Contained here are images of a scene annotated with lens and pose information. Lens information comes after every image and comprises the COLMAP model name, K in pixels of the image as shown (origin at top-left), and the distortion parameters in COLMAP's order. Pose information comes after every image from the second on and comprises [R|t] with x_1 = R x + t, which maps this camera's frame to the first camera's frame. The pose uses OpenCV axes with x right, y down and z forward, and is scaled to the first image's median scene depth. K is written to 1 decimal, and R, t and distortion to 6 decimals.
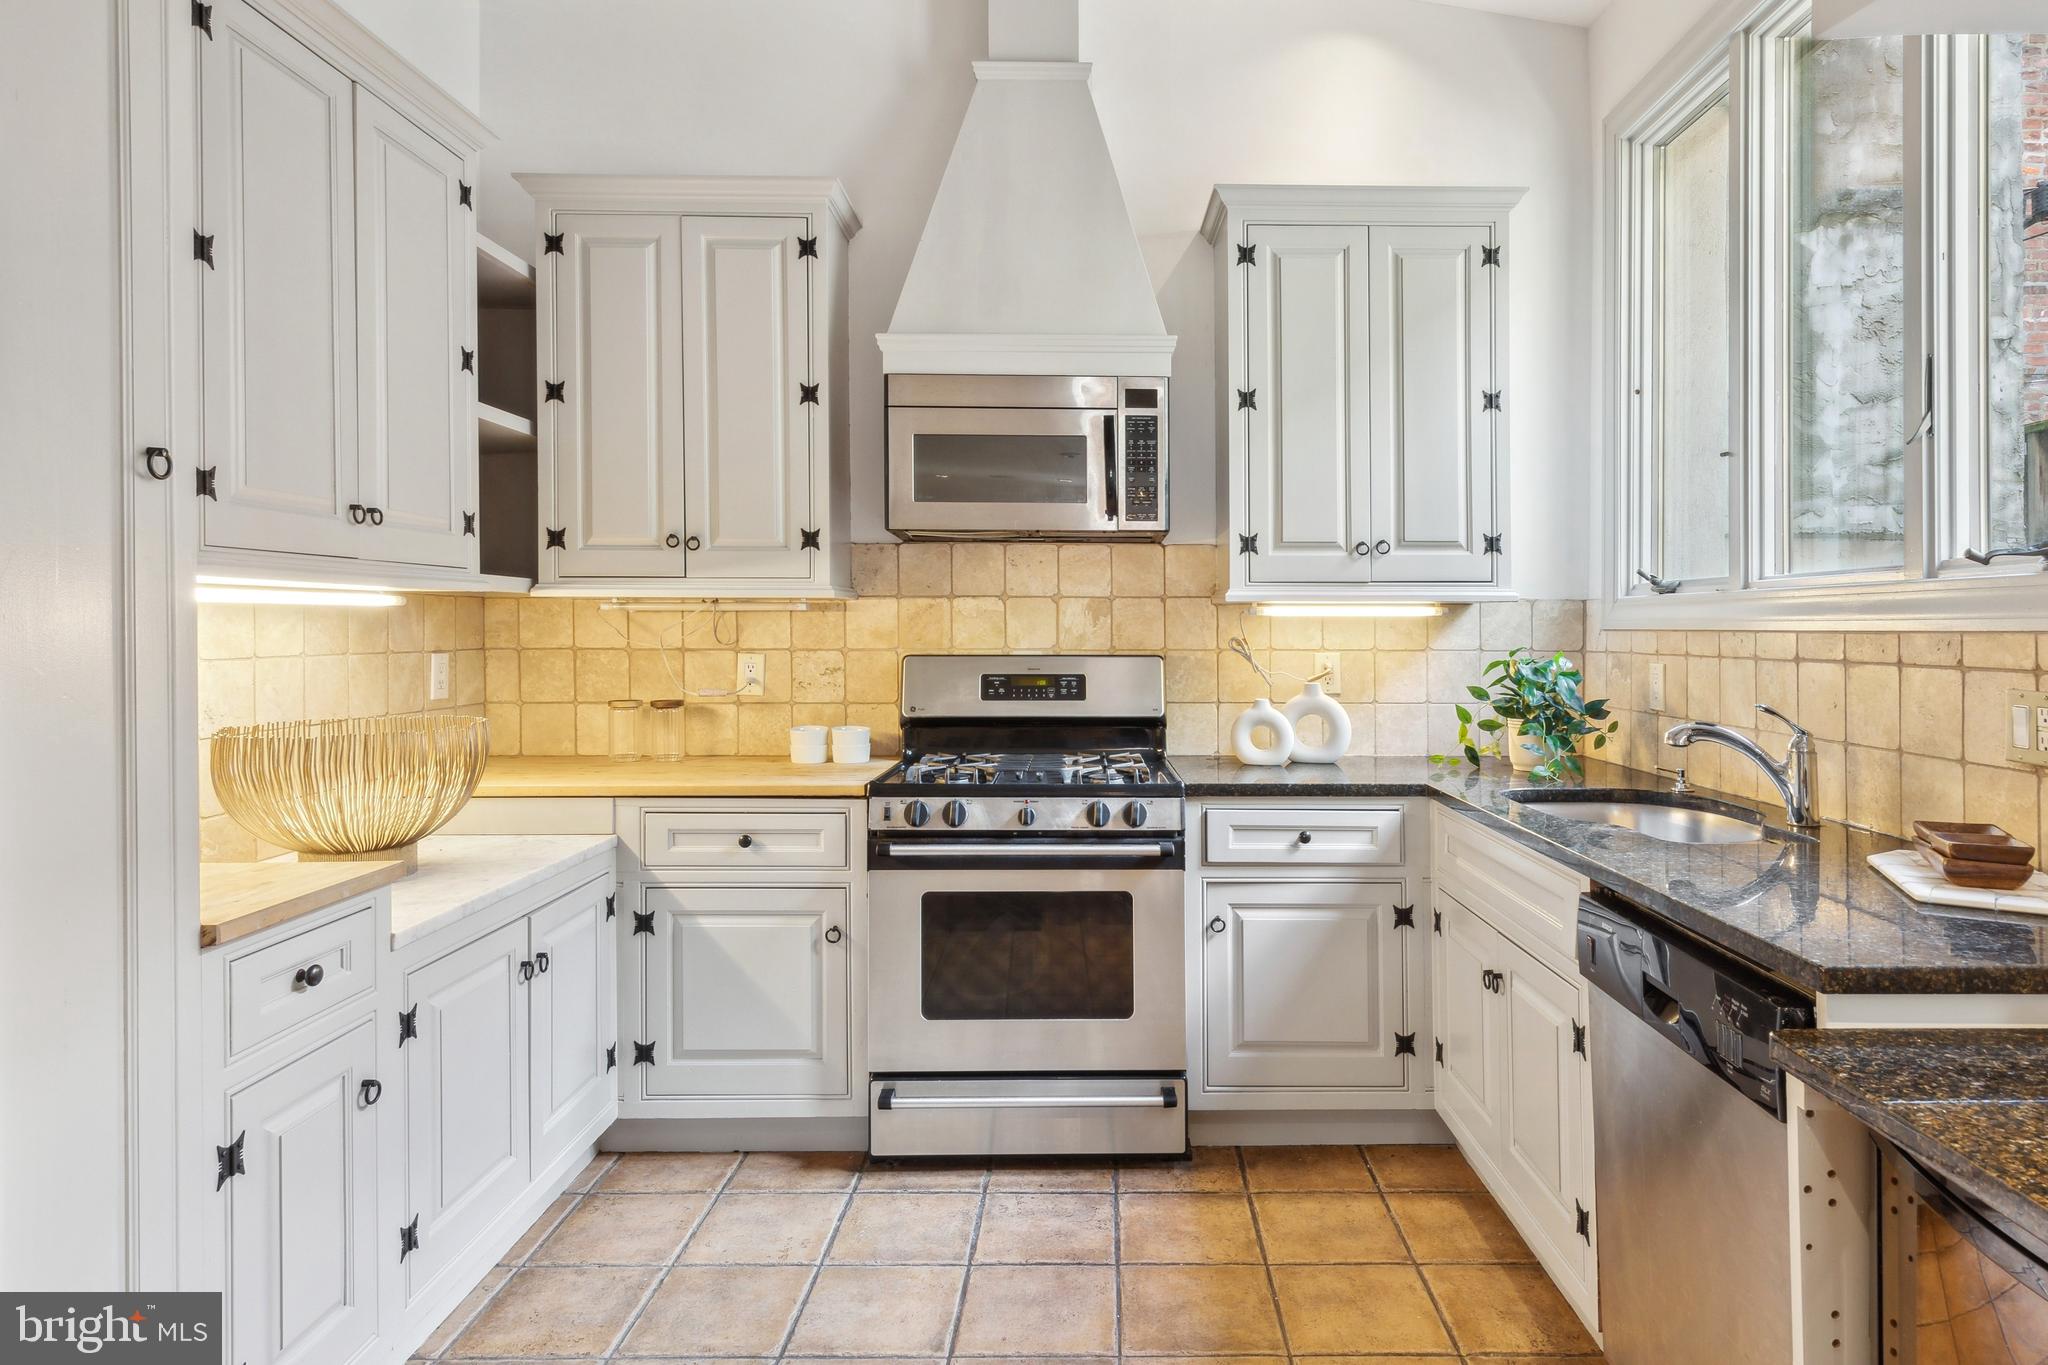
lens RADIAL K [[1232.8, 0, 1098.0], [0, 1232.8, 623.2], [0, 0, 1]] dist [0.008393, -0.000846]
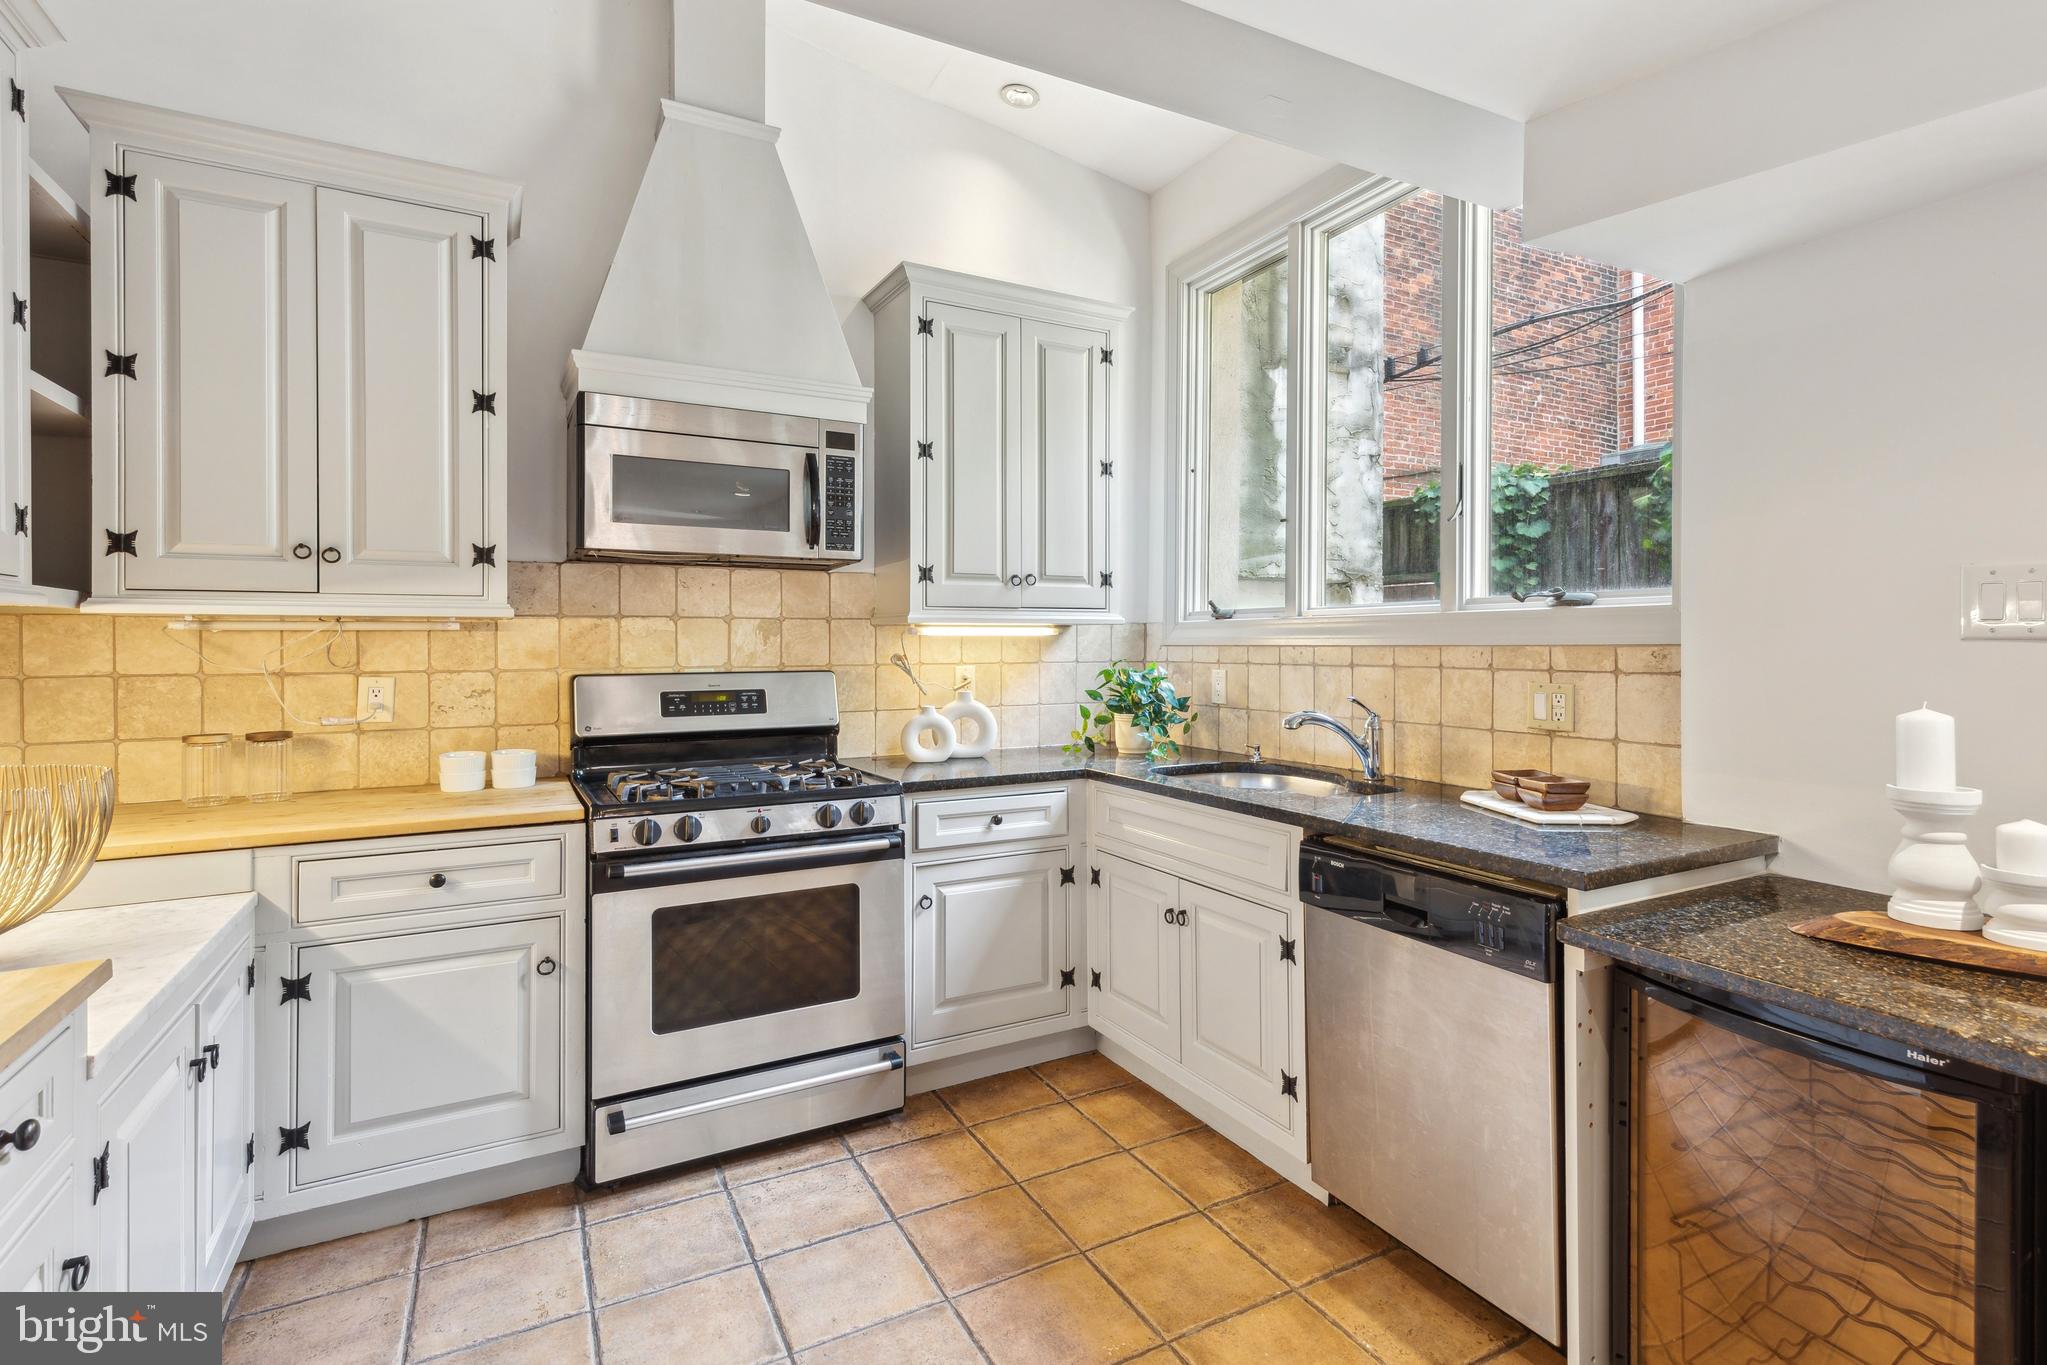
lens RADIAL K [[997.5, 0, 1073.4], [0, 997.5, 640.7], [0, 0, 1]] dist [0.012613, -0.004649]
pose [[0.871676, -0.004114, 0.490065, -0.224565], [0.003657, 0.999992, 0.001889, -0.002210], [-0.490068, 0.000146, 0.871684, 0.107767]]
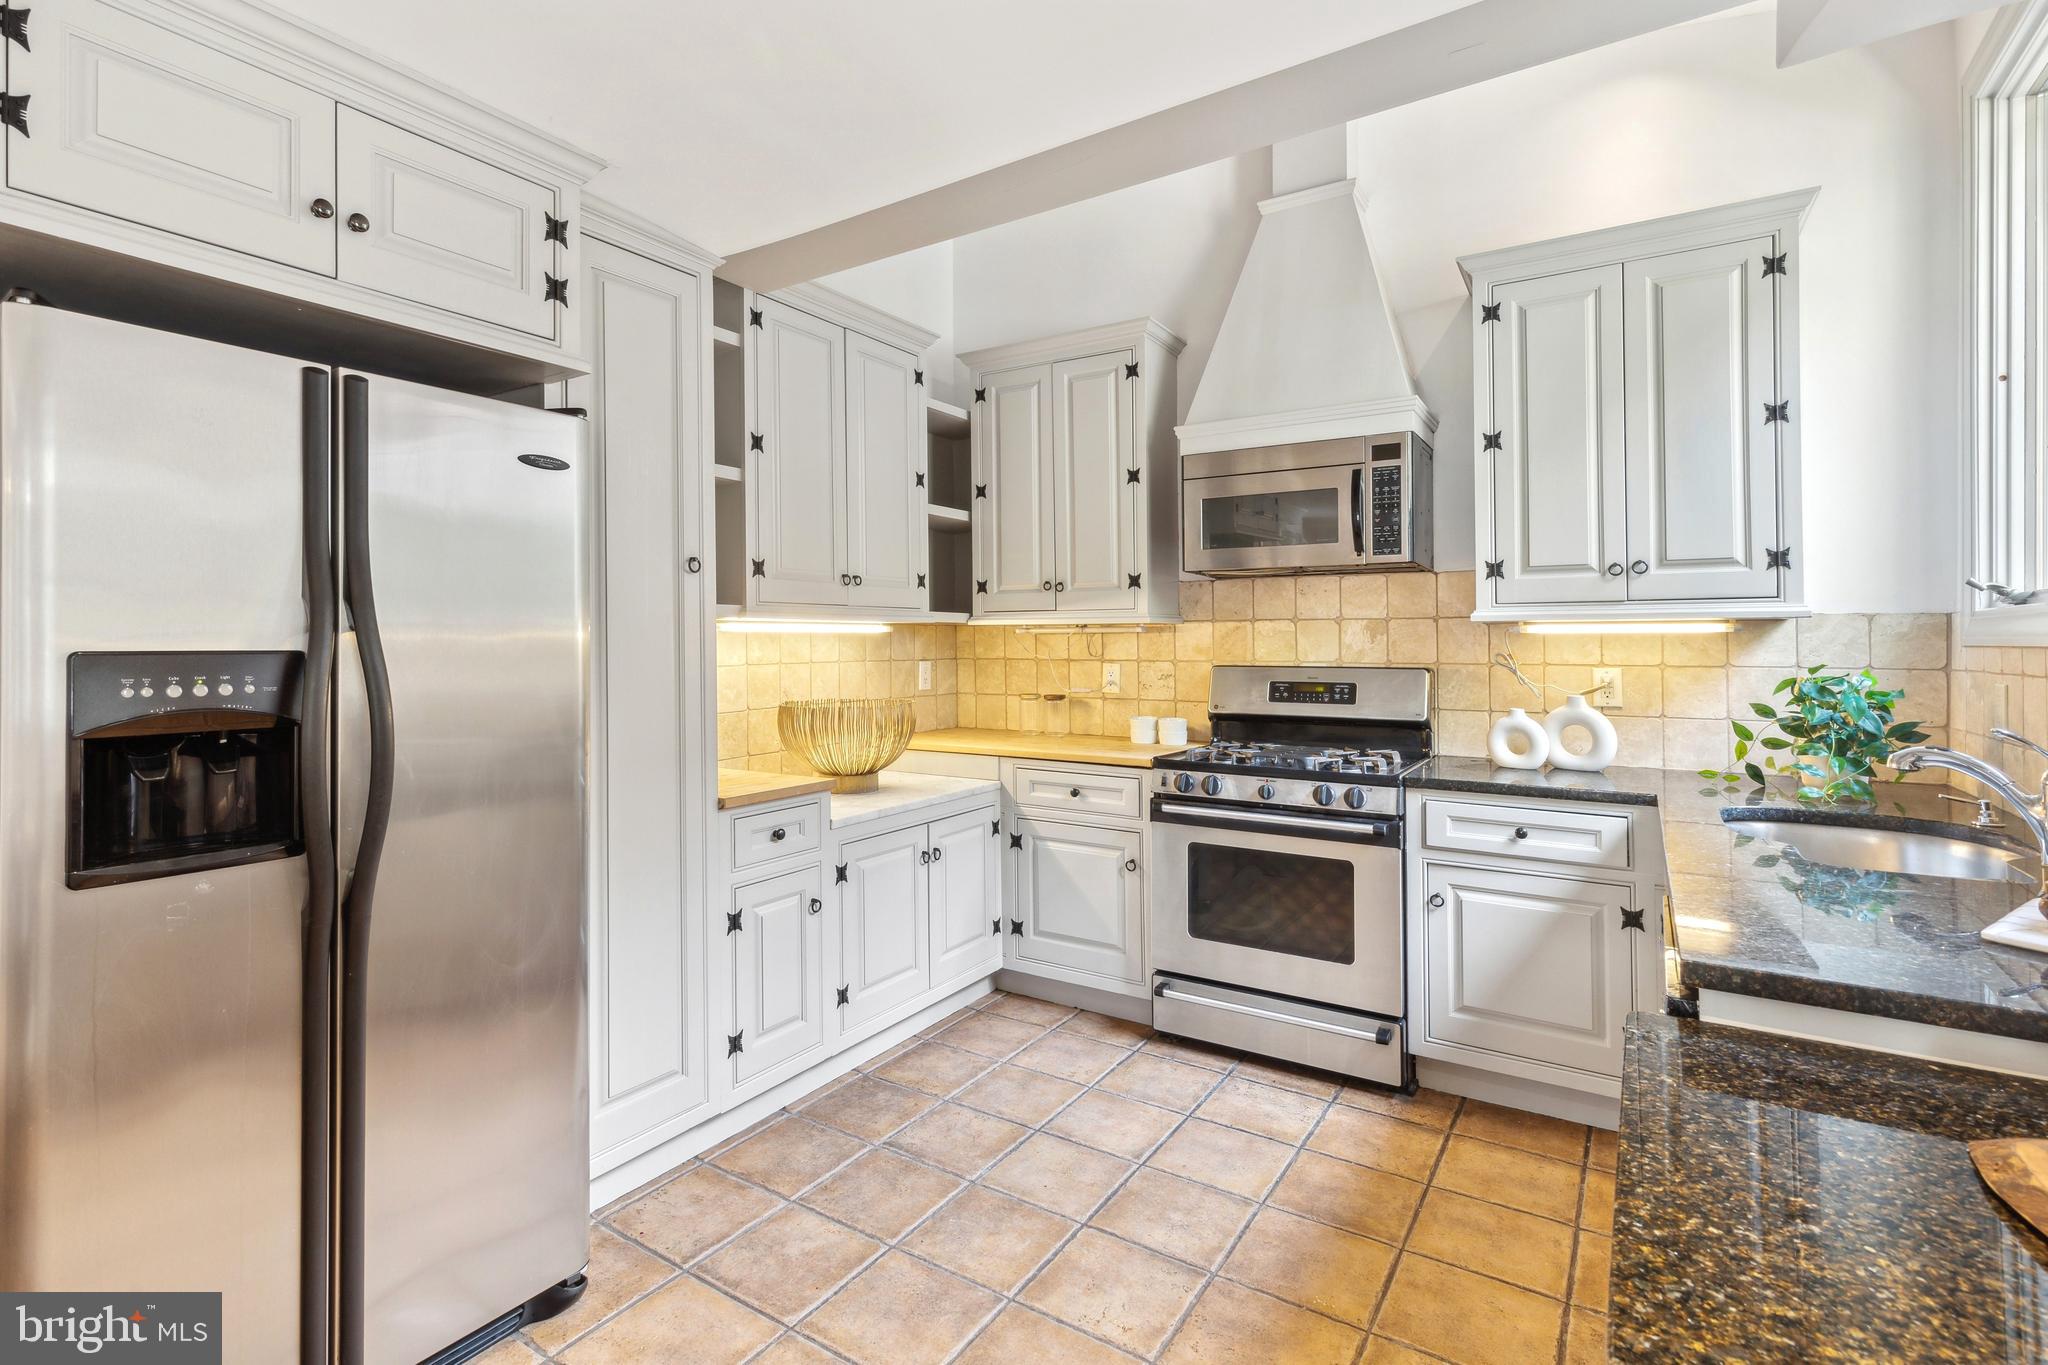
lens RADIAL K [[988.3, 0, 921.8], [0, 988.3, 643.7], [0, 0, 1]] dist [0.004790, -0.000391]
pose [[0.806721, -0.001476, -0.590931, 0.239662], [0.003095, 0.999994, 0.001727, -0.000258], [0.590925, -0.003222, 0.806720, -0.036365]]
